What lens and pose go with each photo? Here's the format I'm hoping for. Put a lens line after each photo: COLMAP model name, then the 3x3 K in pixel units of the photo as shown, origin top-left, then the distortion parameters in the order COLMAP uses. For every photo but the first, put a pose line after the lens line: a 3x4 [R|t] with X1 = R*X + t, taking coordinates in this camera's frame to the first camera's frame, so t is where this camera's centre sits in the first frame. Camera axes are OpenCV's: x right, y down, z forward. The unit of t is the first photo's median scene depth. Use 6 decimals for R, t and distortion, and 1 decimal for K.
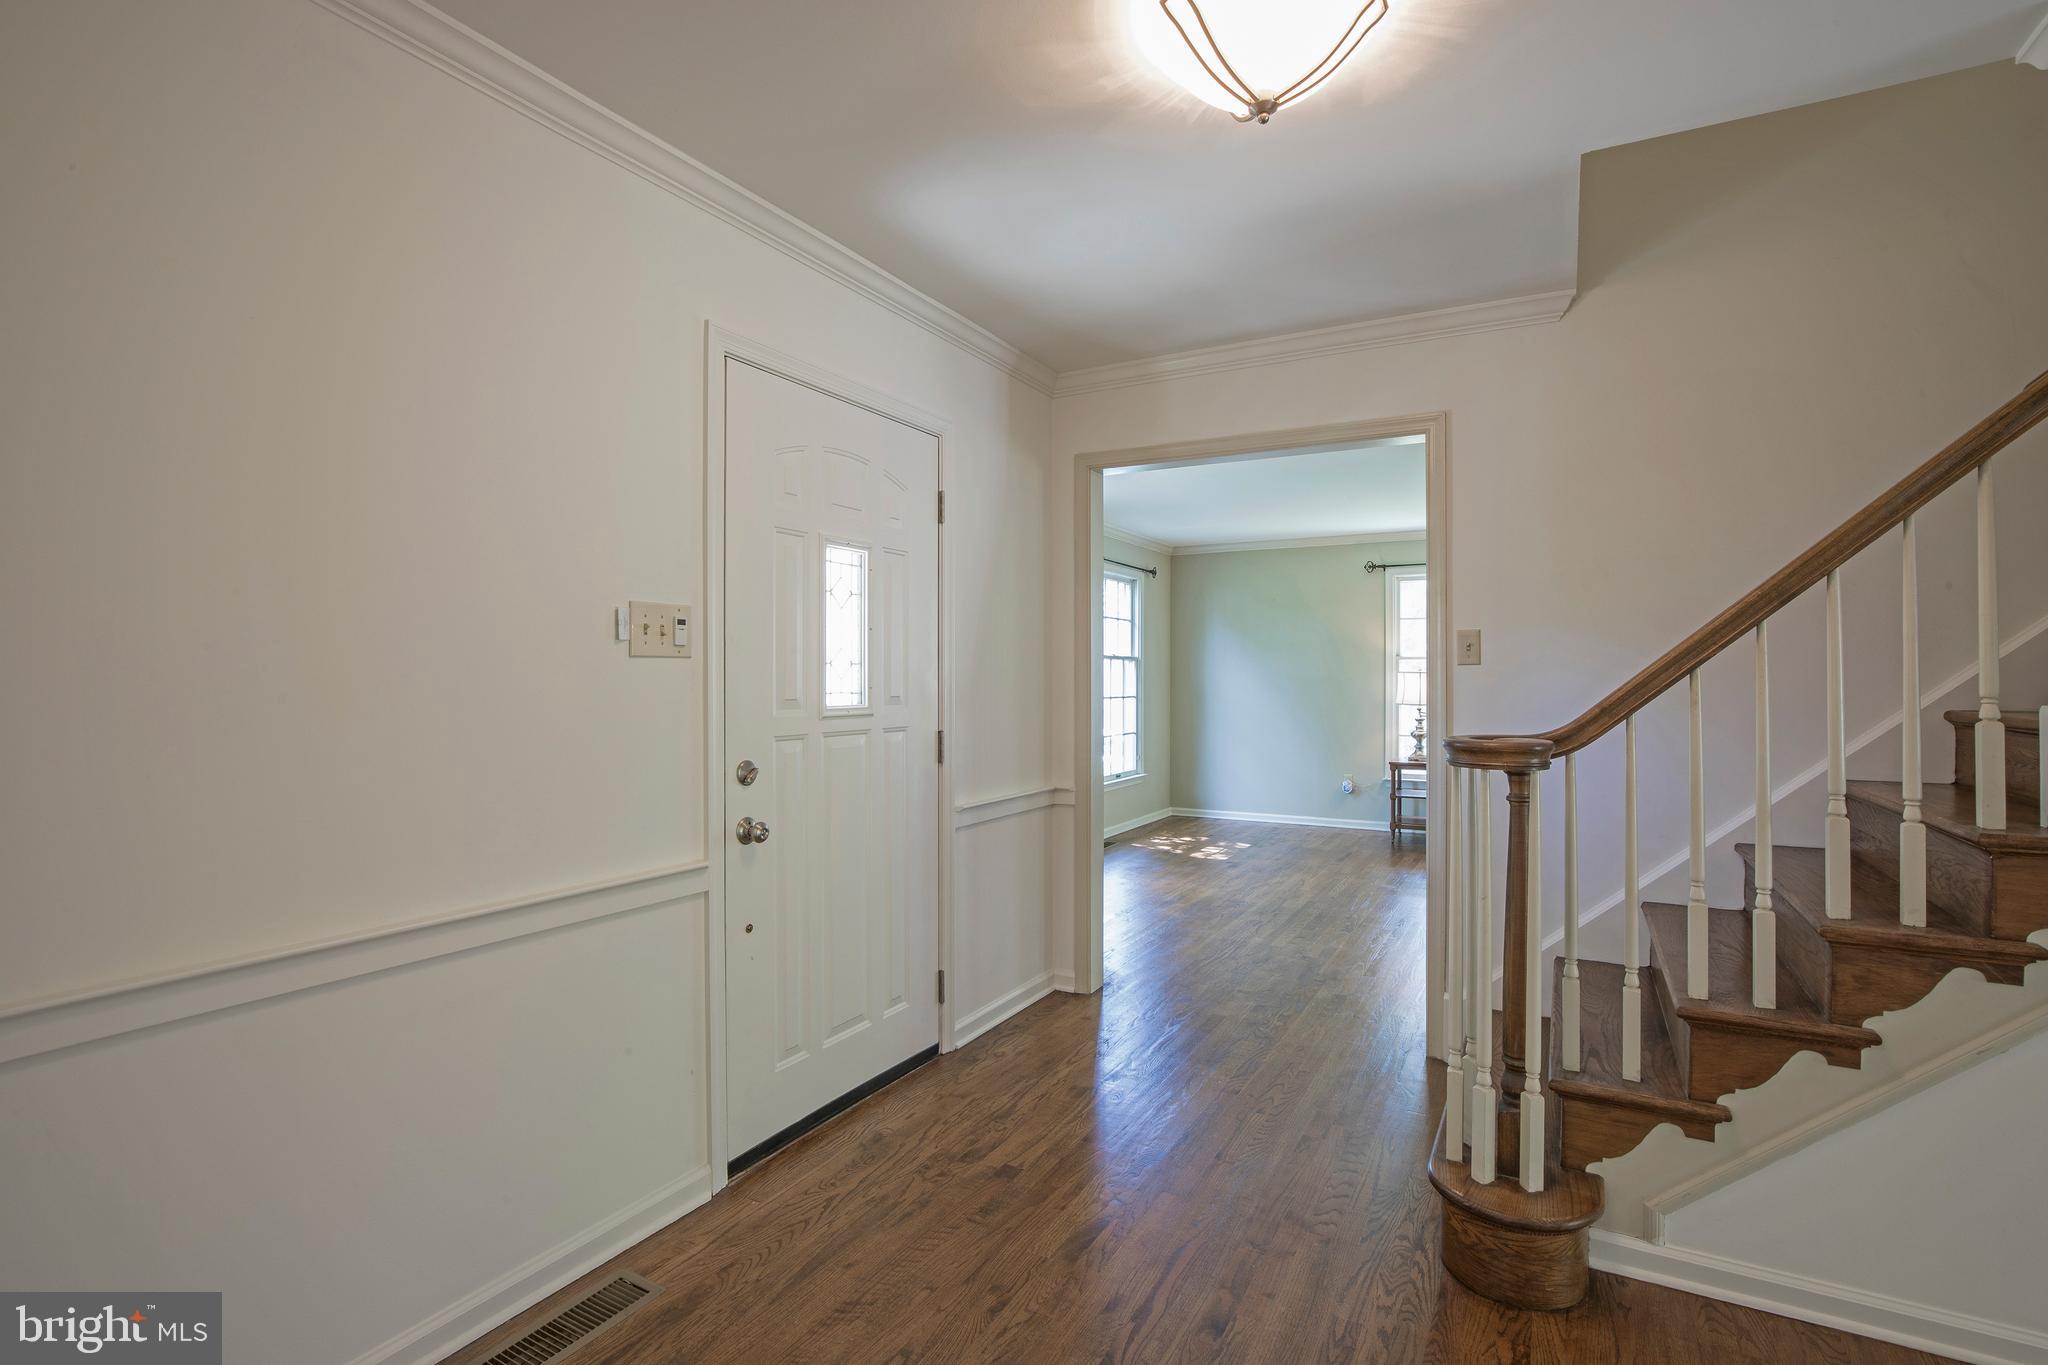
lens RADIAL K [[942.1, 0, 1028.4], [0, 942.1, 682.6], [0, 0, 1]] dist [-0.030929, 0.007294]
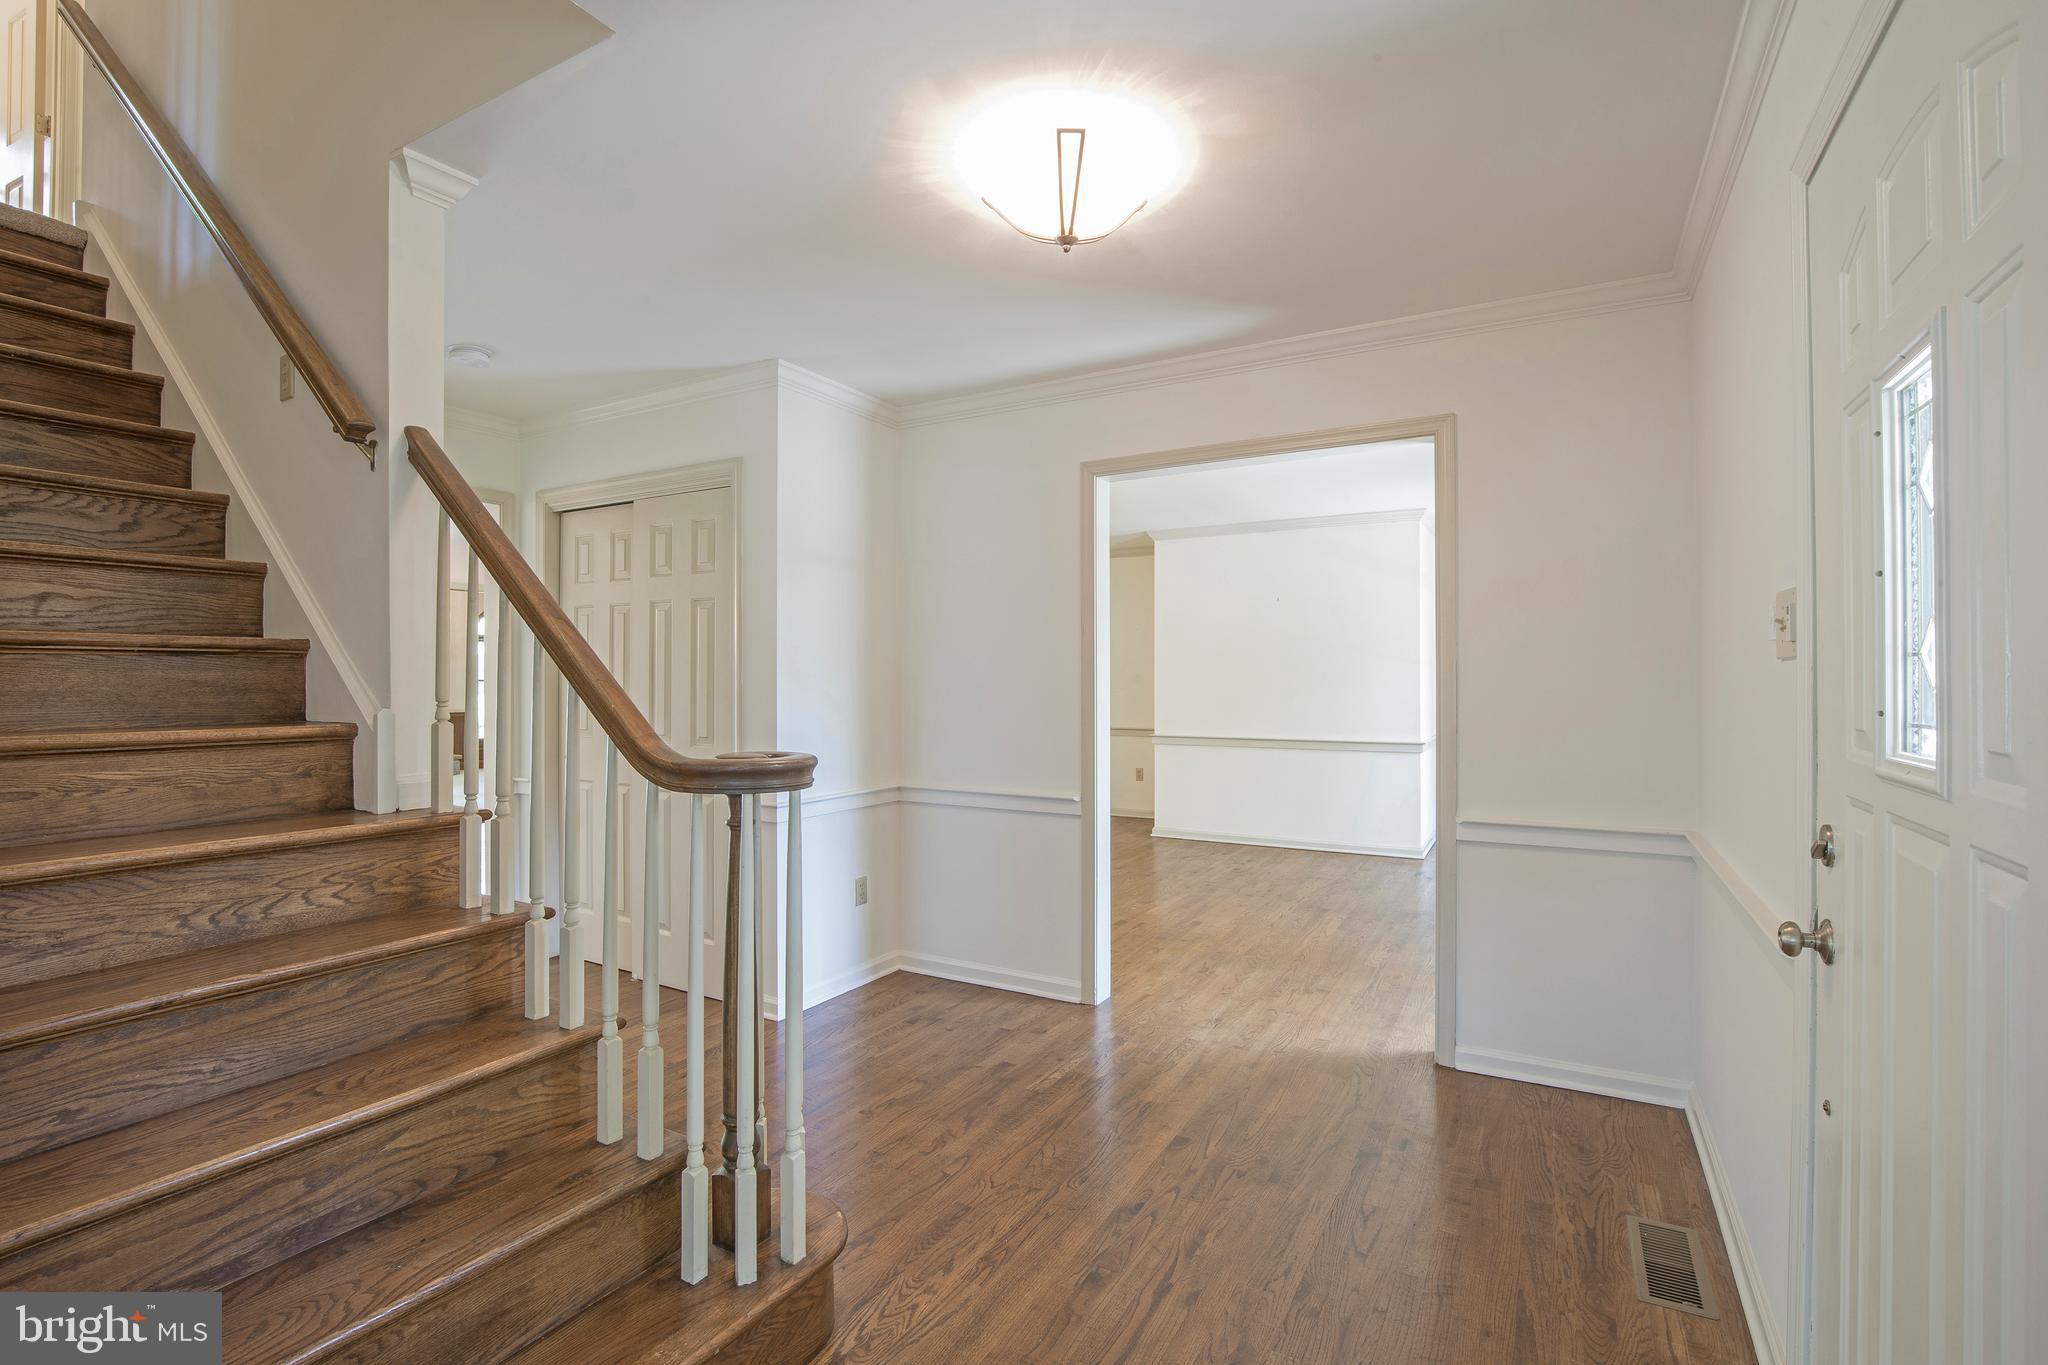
lens RADIAL K [[942.1, 0, 1029.3], [0, 942.1, 668.6], [0, 0, 1]] dist [-0.030929, 0.007294]
pose [[-0.999996, 0.002124, 0.001754, 0.230734], [0.002123, 0.999998, -0.000230, -0.022563], [-0.001754, -0.000226, -0.999998, 1.754491]]
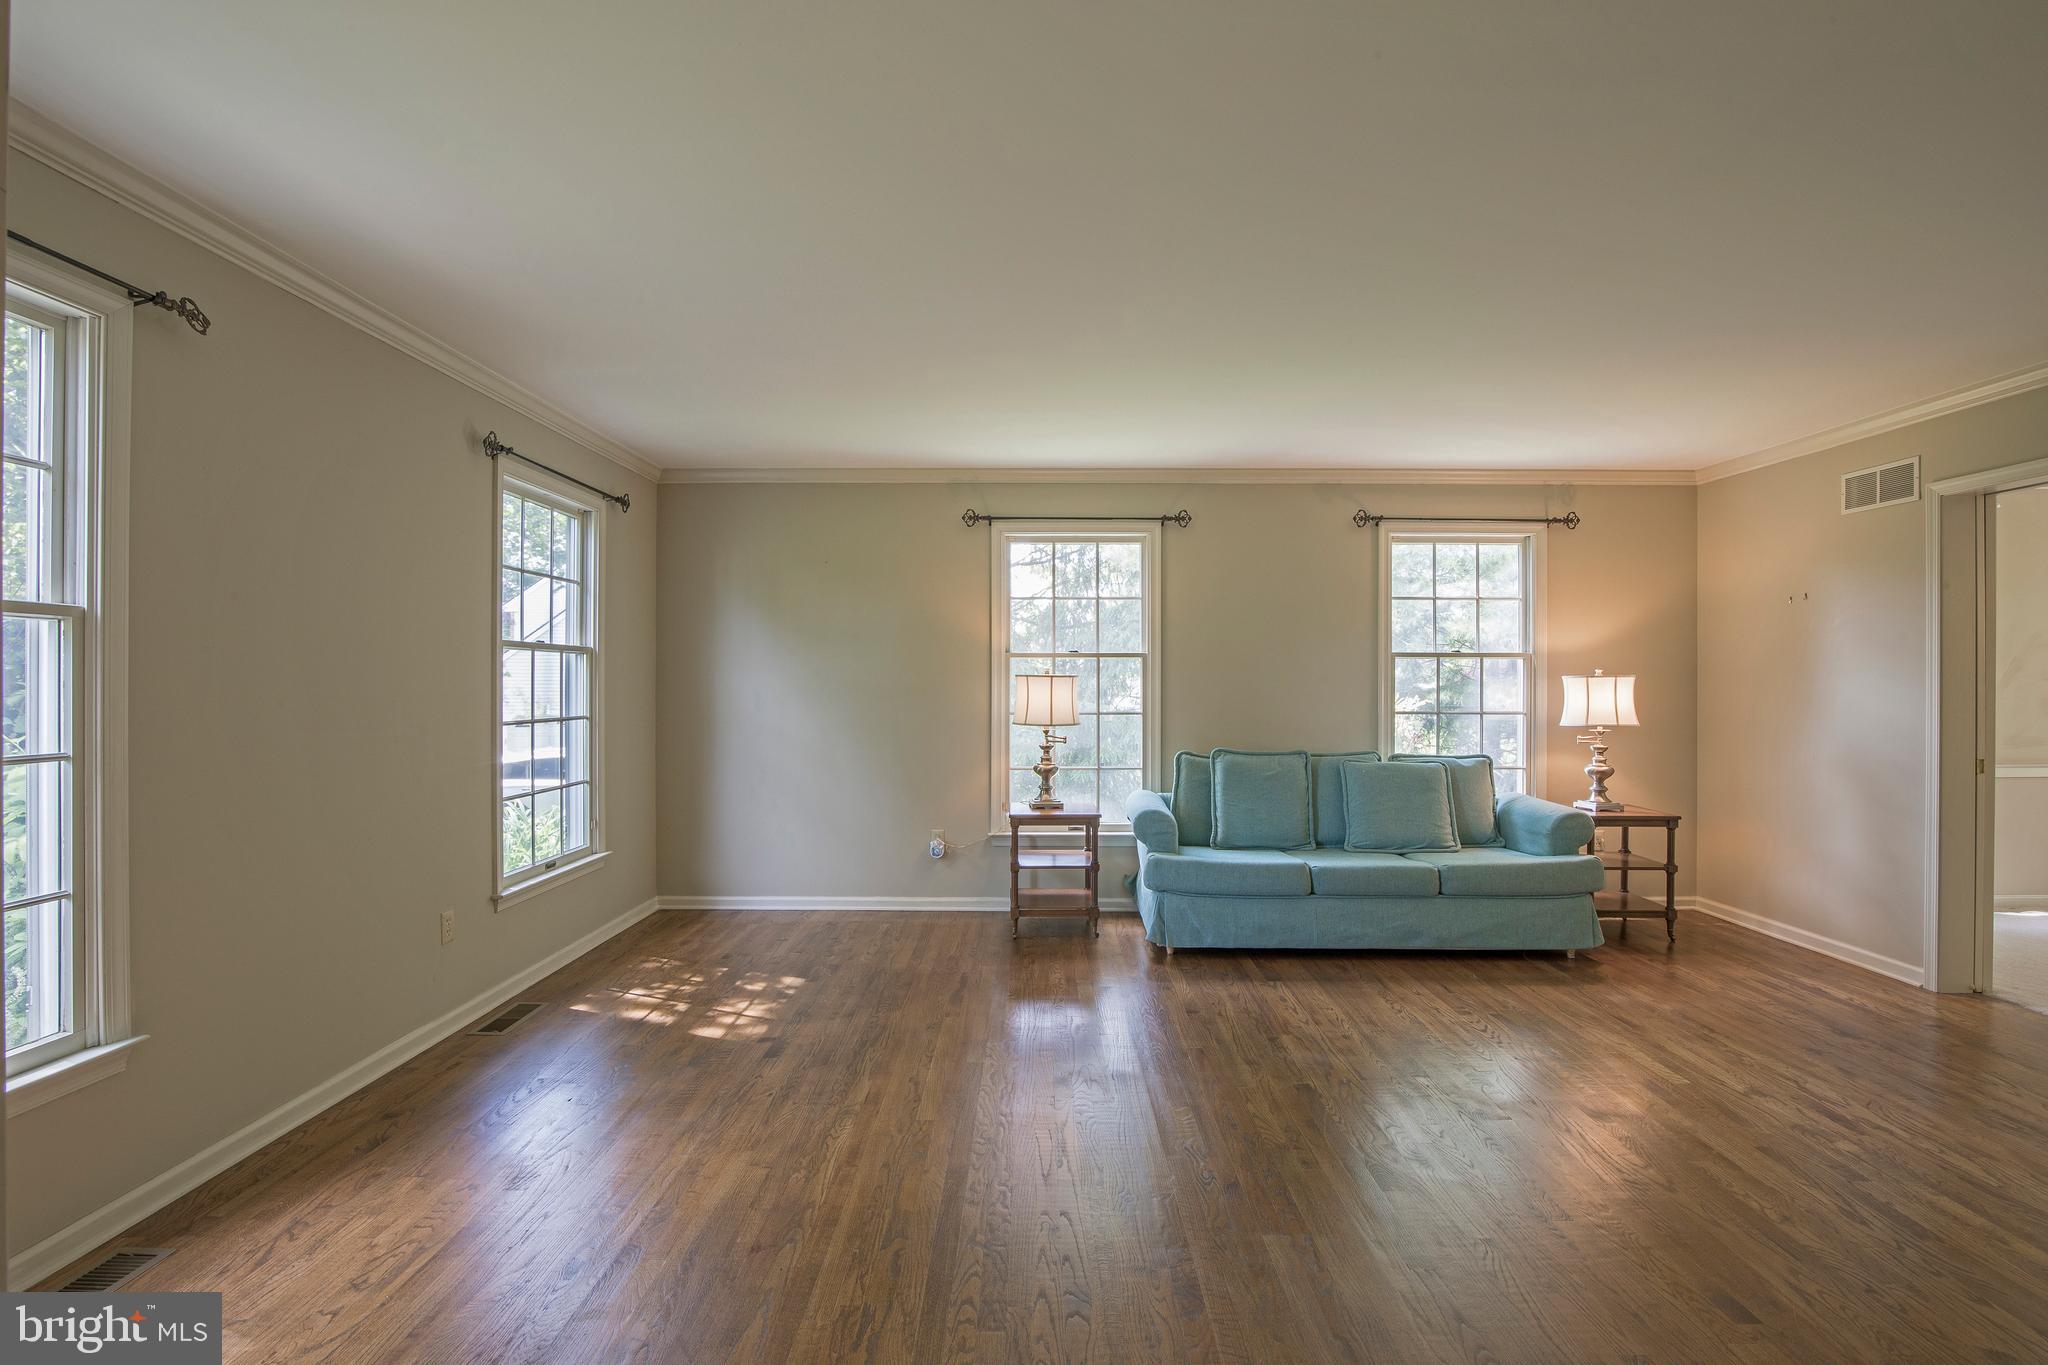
lens RADIAL K [[942.1, 0, 1030.3], [0, 942.1, 684.3], [0, 0, 1]] dist [-0.030929, 0.007294]
pose [[0.871468, 0.000368, 0.490453, 0.071925], [0.001955, 0.999989, -0.004224, -0.002088], [-0.490449, 0.004640, 0.871457, 0.392520]]
